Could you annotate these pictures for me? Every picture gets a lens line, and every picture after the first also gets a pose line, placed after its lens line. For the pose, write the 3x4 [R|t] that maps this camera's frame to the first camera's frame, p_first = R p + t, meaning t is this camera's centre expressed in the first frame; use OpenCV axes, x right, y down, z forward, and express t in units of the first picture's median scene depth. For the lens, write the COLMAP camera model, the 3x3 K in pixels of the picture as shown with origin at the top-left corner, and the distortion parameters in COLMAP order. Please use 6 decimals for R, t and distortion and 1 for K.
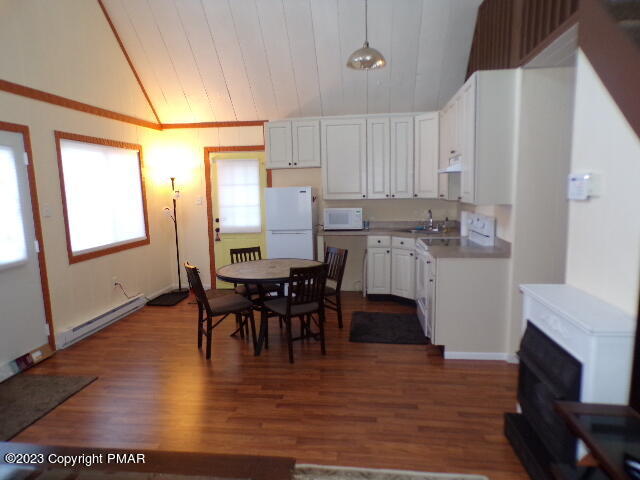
lens RADIAL K [[435.8, 0, 319.8], [0, 435.8, 246.6], [0, 0, 1]] dist [-0.008190, 0.005819]
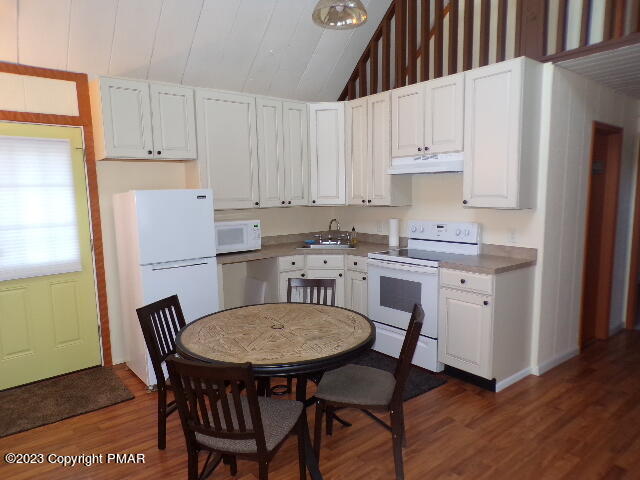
lens RADIAL K [[435.8, 0, 319.8], [0, 435.8, 246.6], [0, 0, 1]] dist [-0.008190, 0.005819]
pose [[0.702316, -0.081537, 0.707181, -0.366989], [0.097729, 0.995056, 0.017672, -0.050030], [-0.705125, 0.056701, 0.706812, 0.441916]]
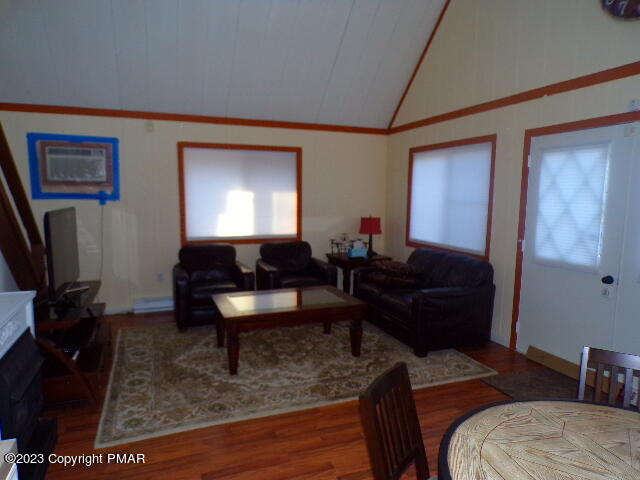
lens RADIAL K [[435.8, 0, 319.8], [0, 435.8, 246.6], [0, 0, 1]] dist [-0.008190, 0.005819]
pose [[-0.886293, 0.071865, -0.457515, 0.141026], [-0.052412, 0.965976, 0.253264, -0.122488], [0.460150, 0.248446, -0.852371, 0.867147]]
